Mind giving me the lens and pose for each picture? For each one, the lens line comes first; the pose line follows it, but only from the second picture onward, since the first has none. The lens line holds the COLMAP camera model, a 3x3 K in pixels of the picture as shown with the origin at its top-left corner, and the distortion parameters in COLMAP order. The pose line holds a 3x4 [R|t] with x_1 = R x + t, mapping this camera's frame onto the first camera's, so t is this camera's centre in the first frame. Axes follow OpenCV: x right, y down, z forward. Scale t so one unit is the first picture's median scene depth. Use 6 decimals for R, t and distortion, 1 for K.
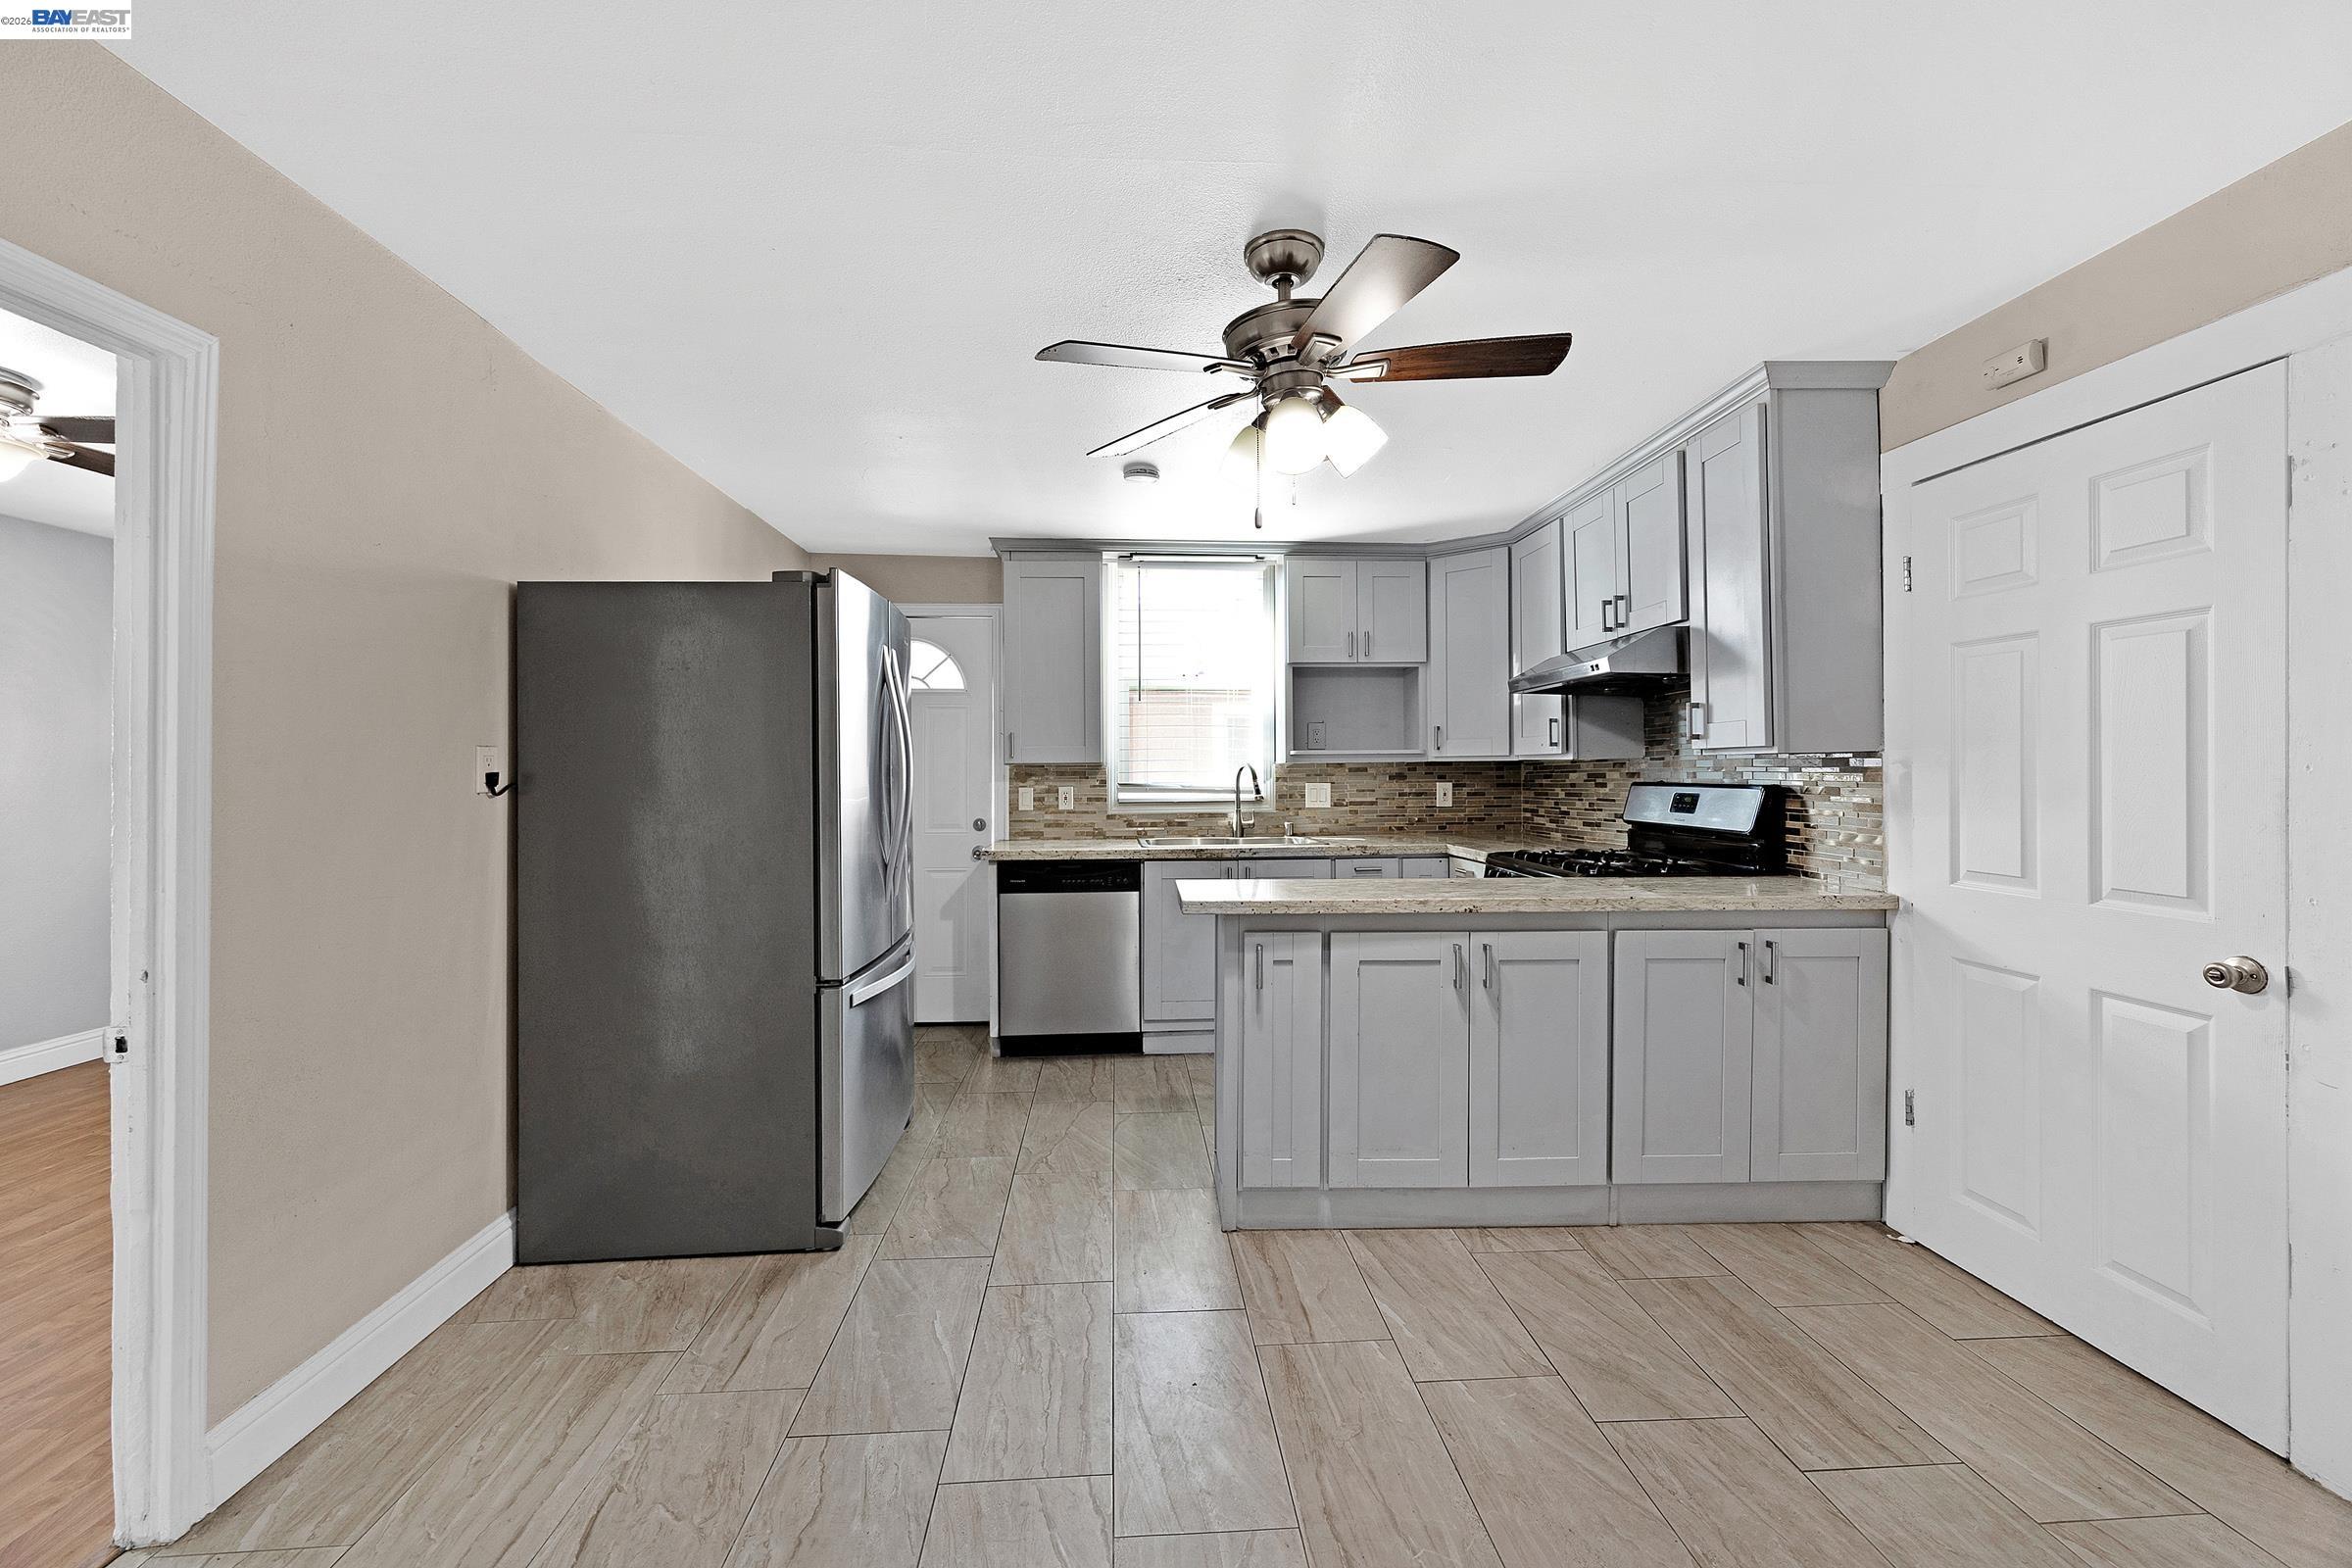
lens RADIAL K [[908.1, 0, 1170.3], [0, 908.1, 770.2], [0, 0, 1]] dist [-0.004424, -0.000155]
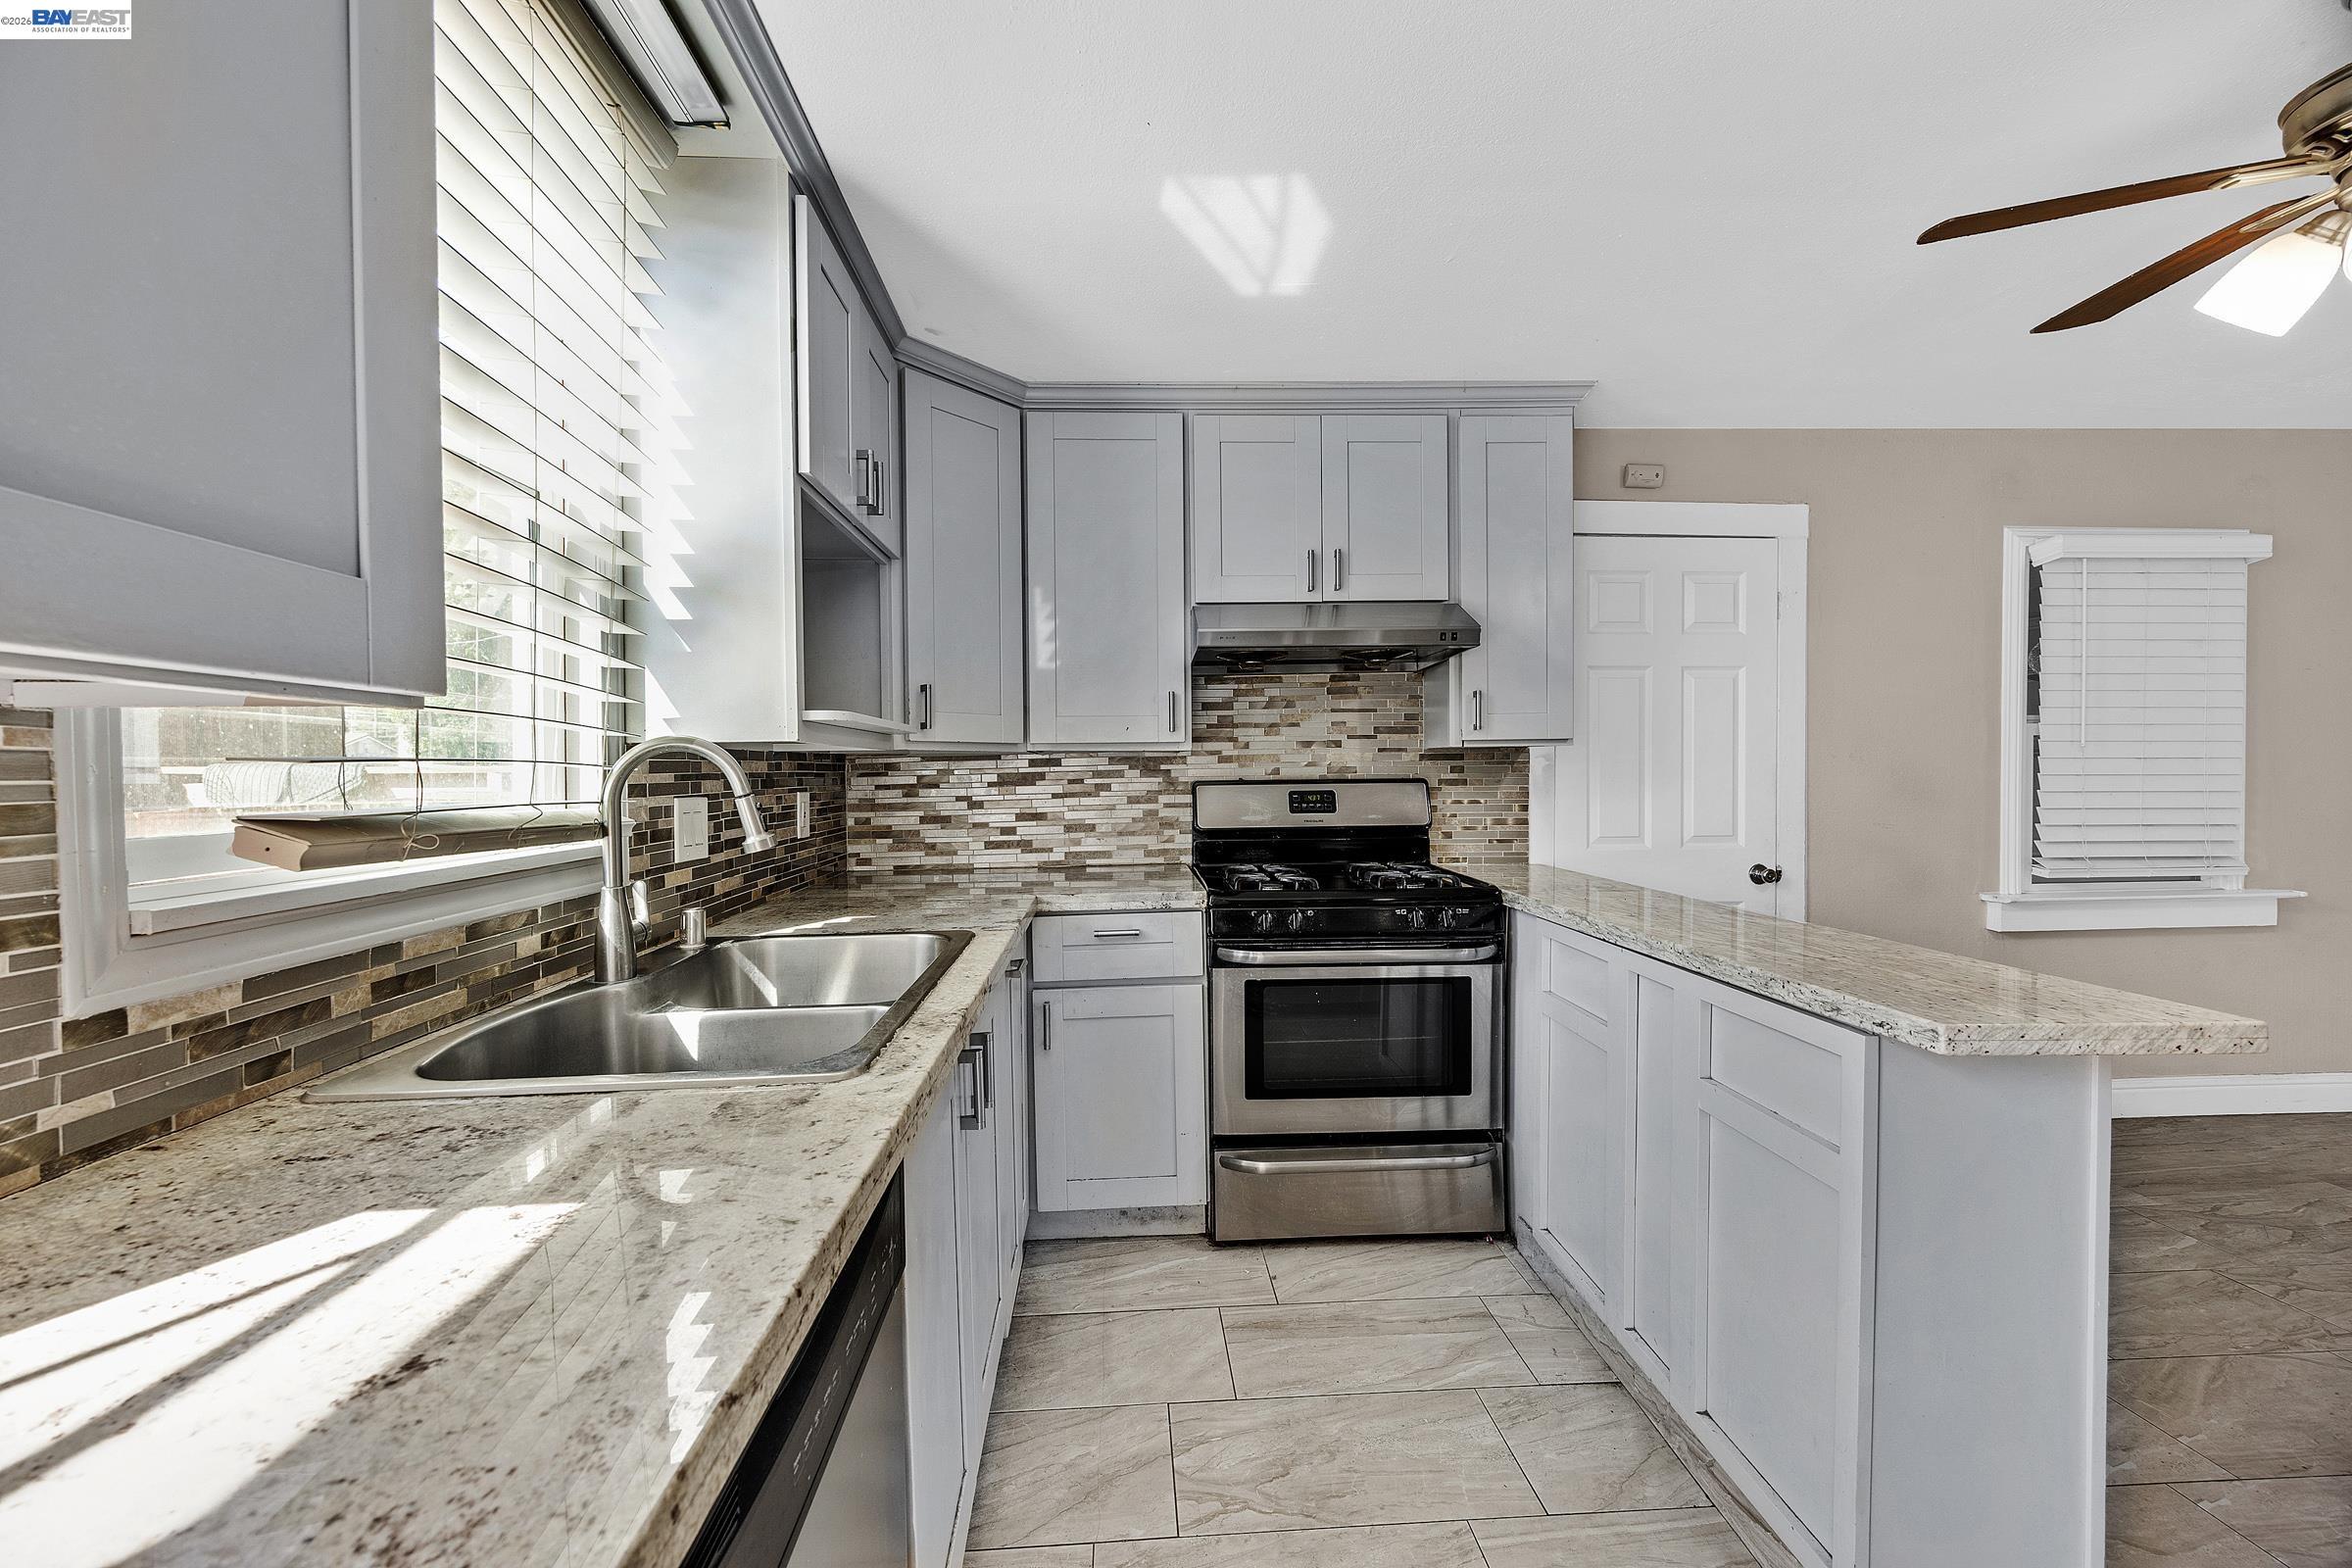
lens RADIAL K [[908.1, 0, 1166.7], [0, 908.1, 788.8], [0, 0, 1]] dist [-0.004424, -0.000155]
pose [[-0.001804, -0.008421, 0.999963, -0.239828], [0.013325, 0.999876, 0.008444, 0.010447], [-0.999910, 0.013339, -0.001692, 0.847655]]
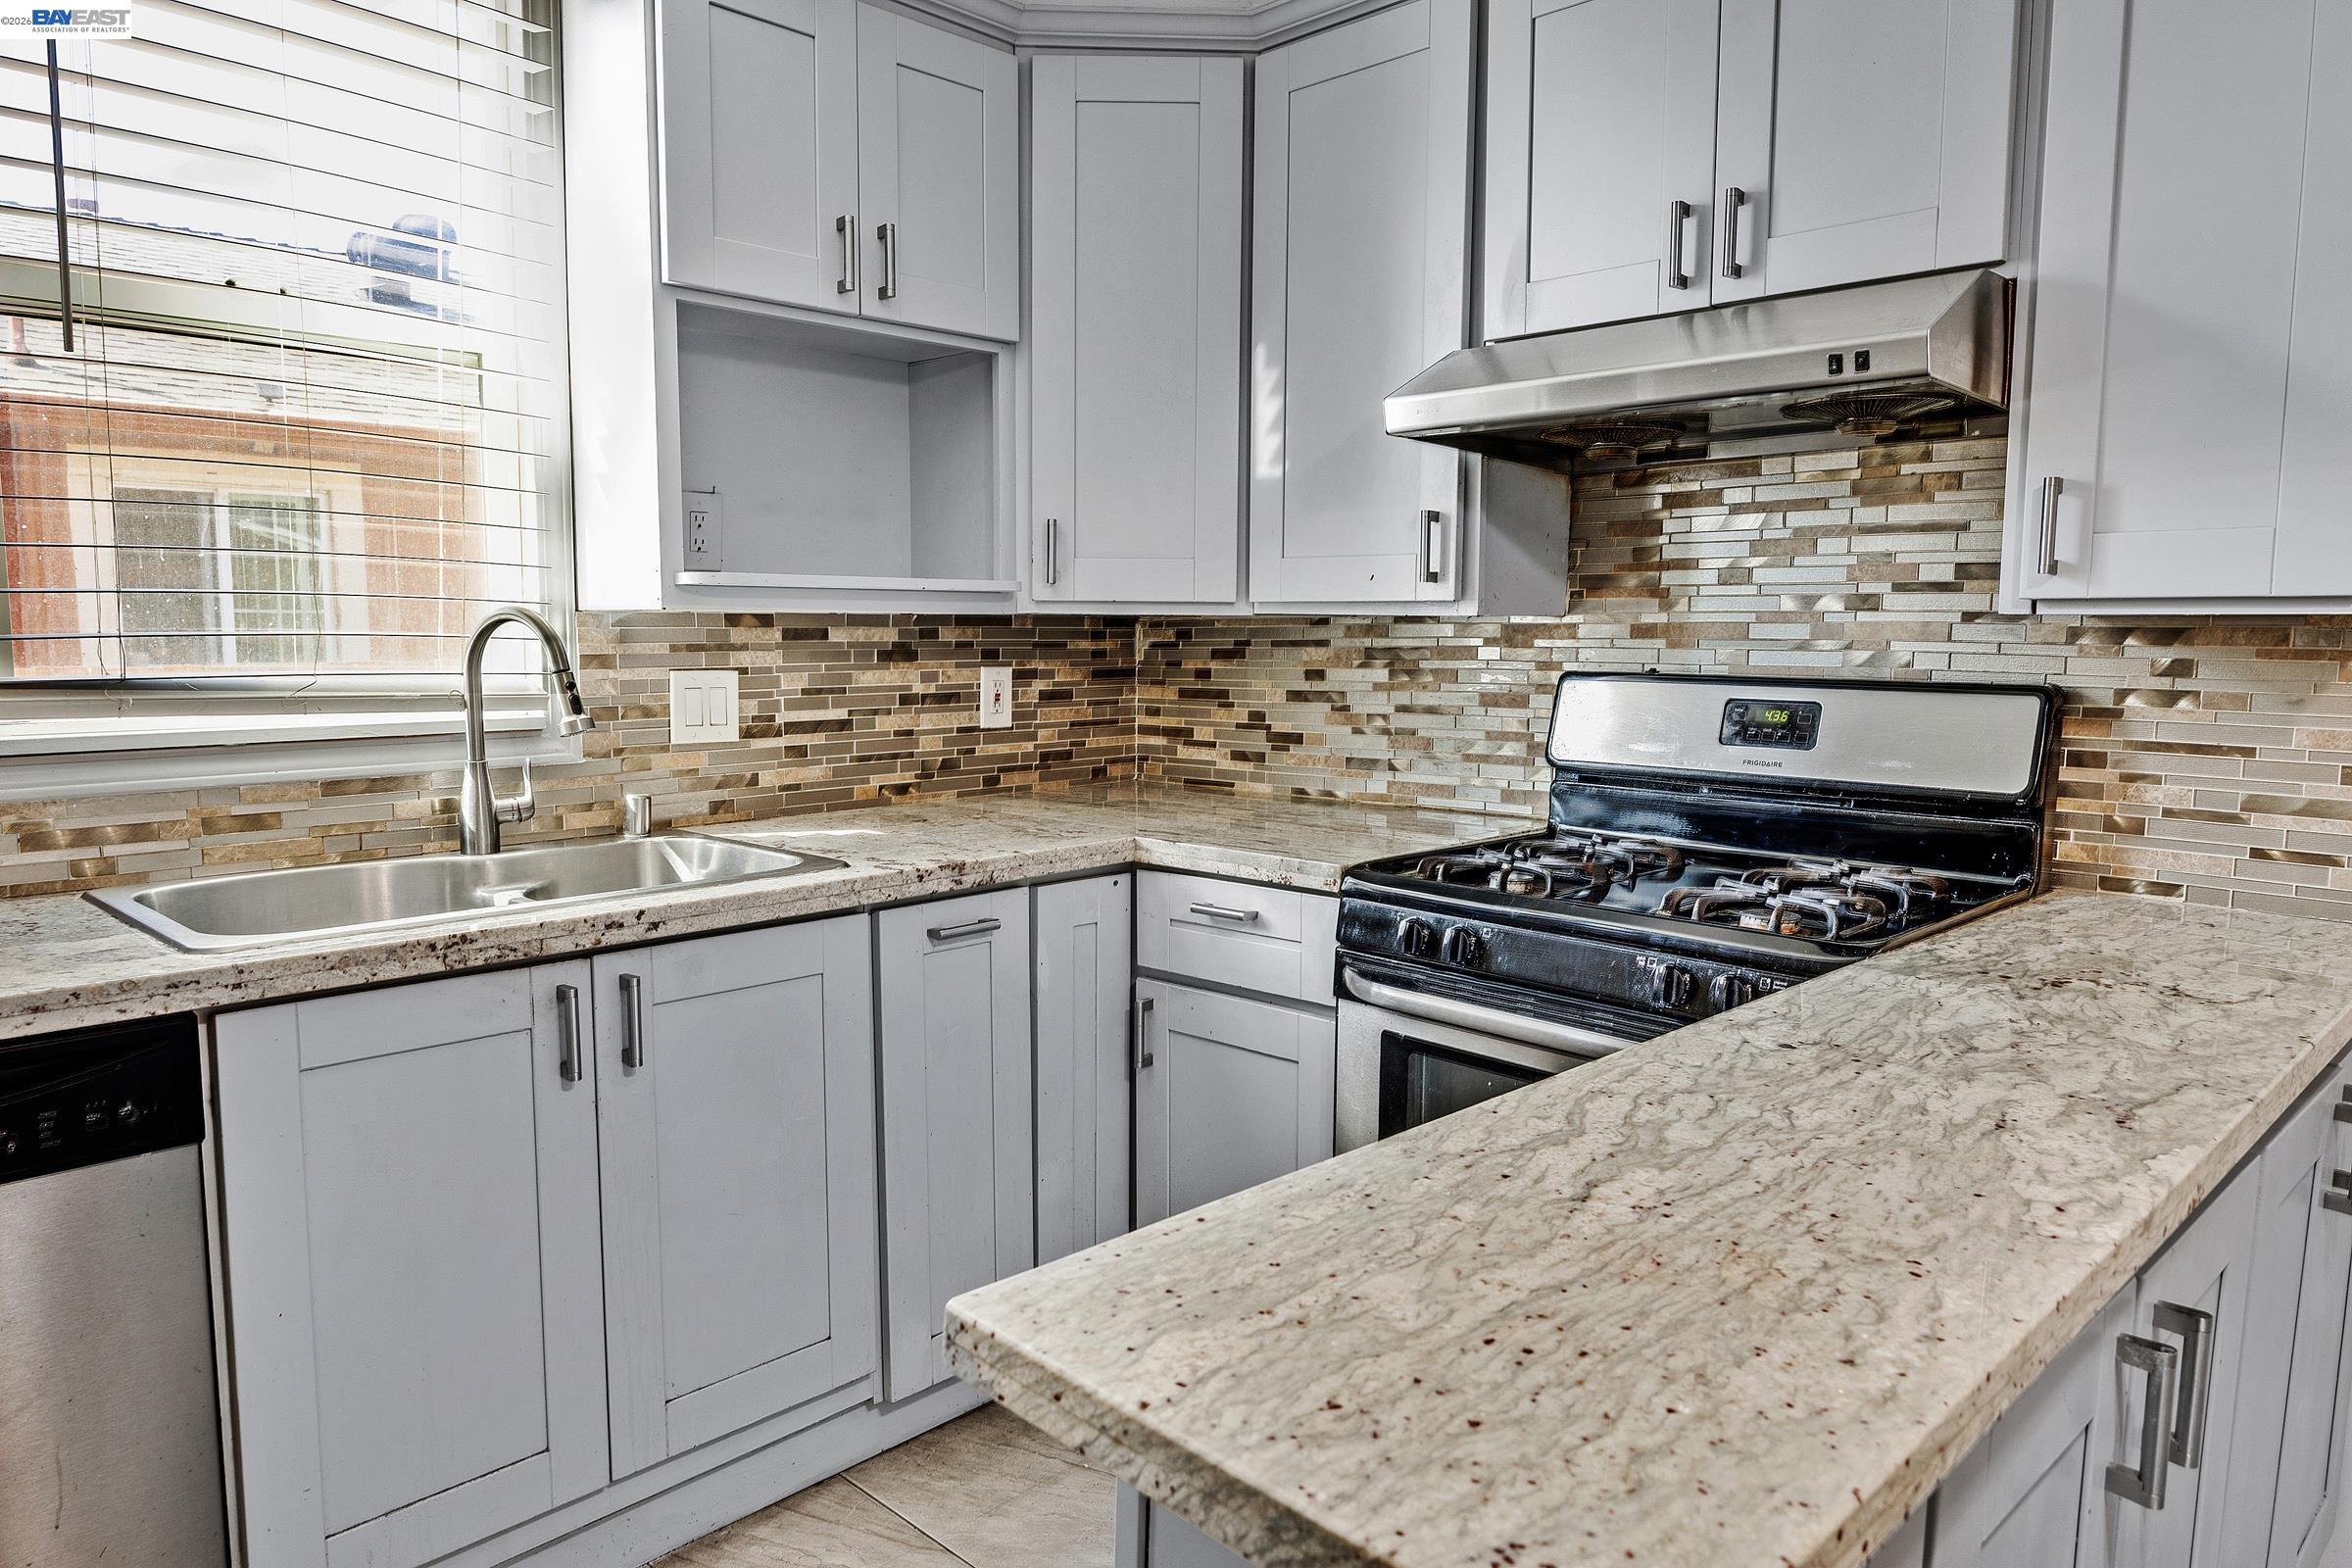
lens RADIAL K [[1521.4, 0, 1176.4], [0, 1521.4, 787.0], [0, 0, 1]] dist [-0.000967, 0.001275]
pose [[0.741341, -0.056075, 0.668782, -0.092975], [-0.013362, 0.995073, 0.098244, -0.000847], [-0.670995, -0.081769, 0.736939, 0.485379]]
